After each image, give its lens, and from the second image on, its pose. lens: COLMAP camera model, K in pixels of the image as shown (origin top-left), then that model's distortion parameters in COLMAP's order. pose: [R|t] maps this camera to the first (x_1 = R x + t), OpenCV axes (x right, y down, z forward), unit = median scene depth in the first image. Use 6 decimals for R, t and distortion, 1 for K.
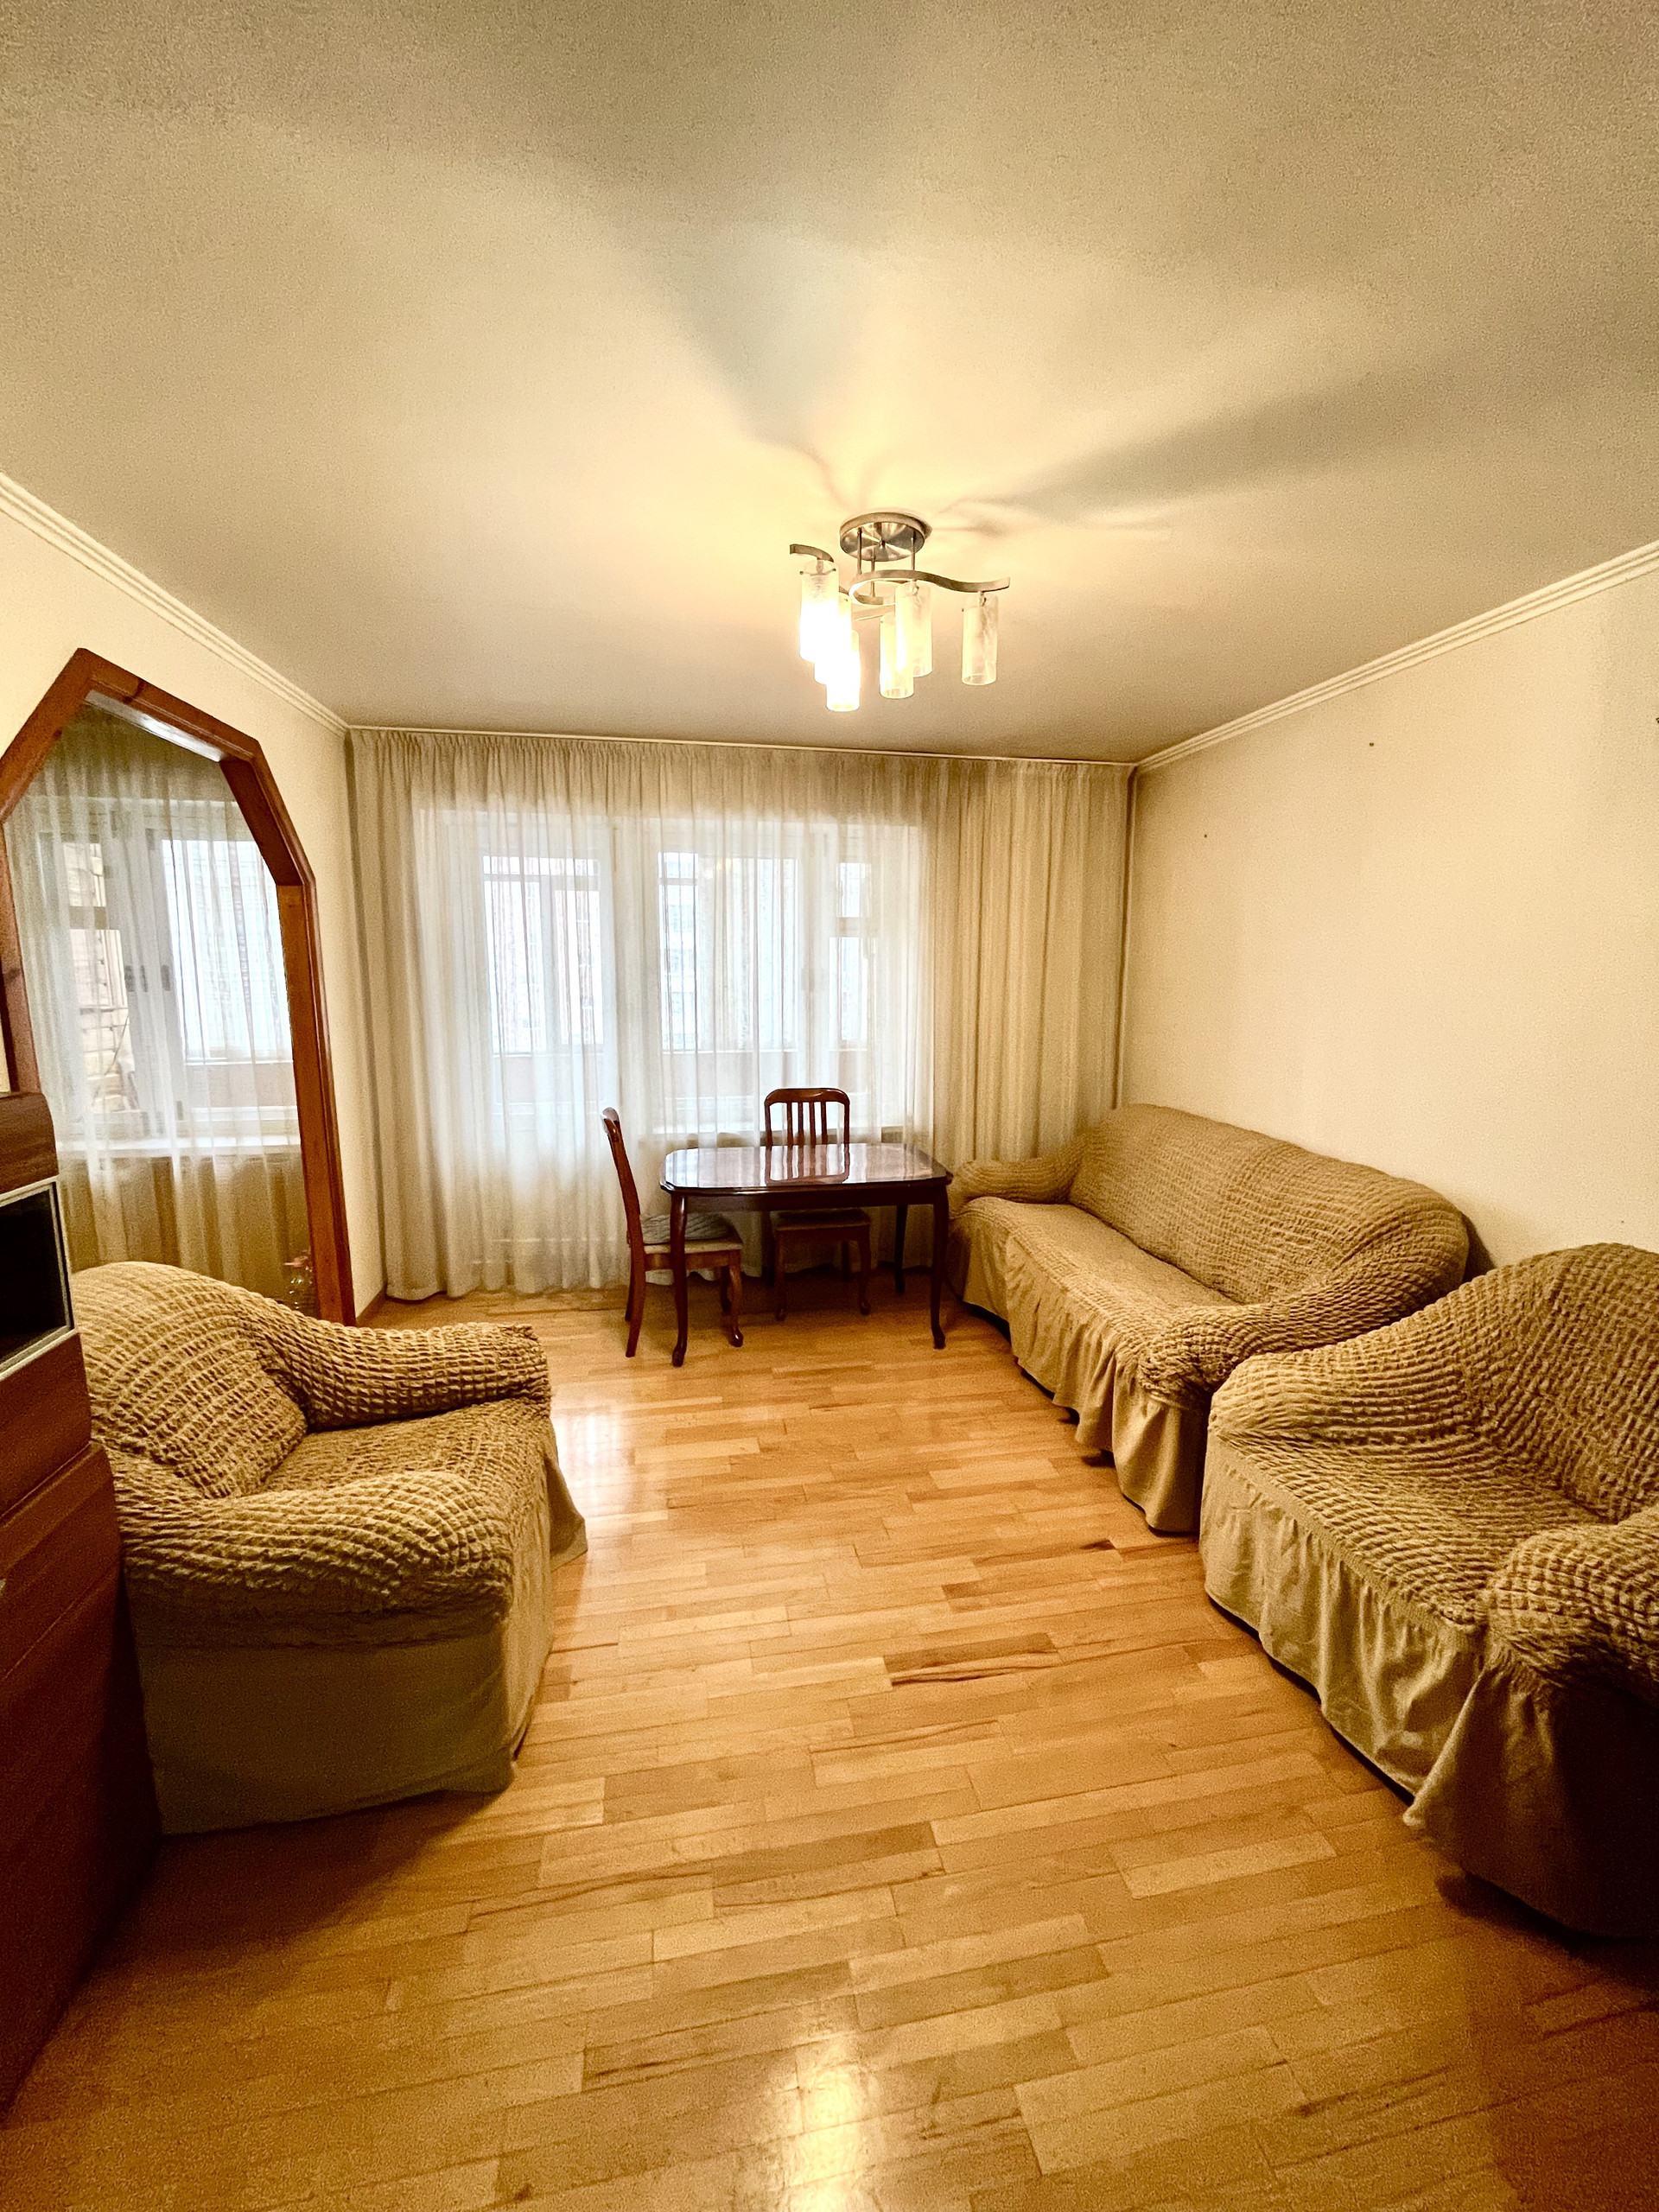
lens RADIAL K [[897.9, 0, 833.4], [0, 897.9, 1105.9], [0, 0, 1]] dist [-0.002468, 0.000450]
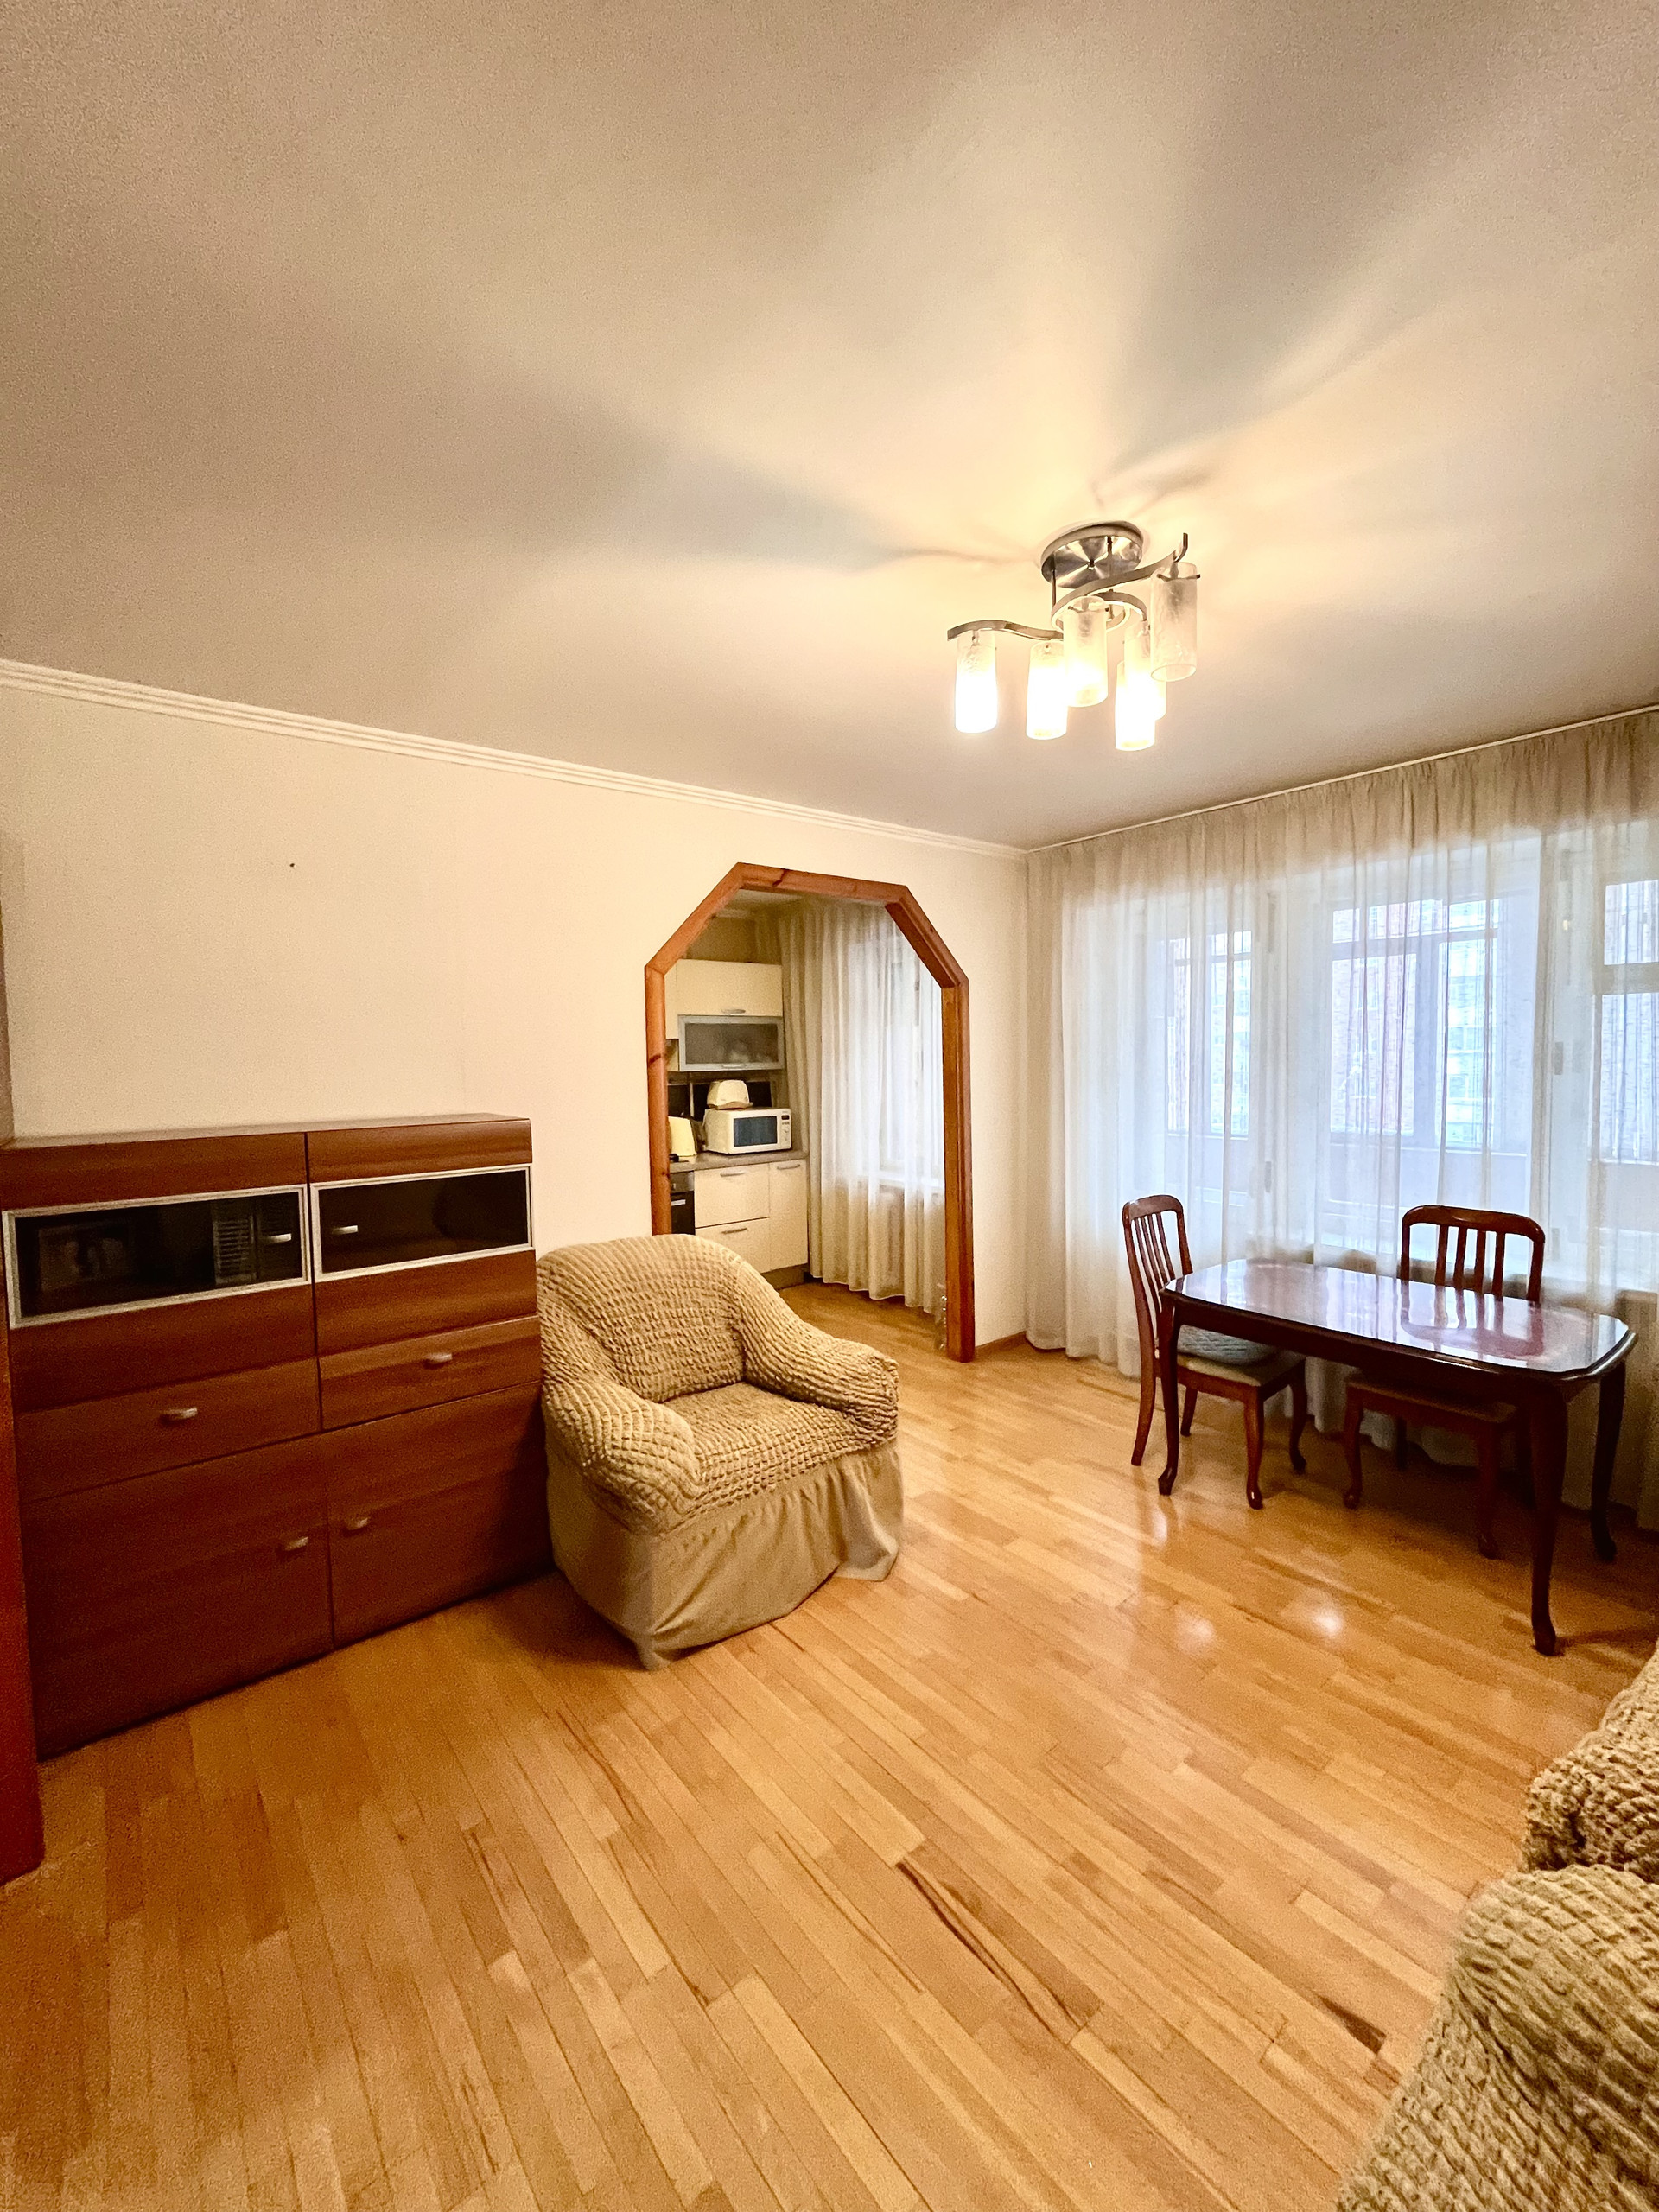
lens RADIAL K [[897.9, 0, 827.3], [0, 897.9, 1104.9], [0, 0, 1]] dist [-0.002468, 0.000450]
pose [[0.469310, 0.039110, -0.882167, 0.394680], [-0.119515, 0.992639, -0.019574, -0.029789], [0.874908, 0.114619, 0.470530, 0.229836]]
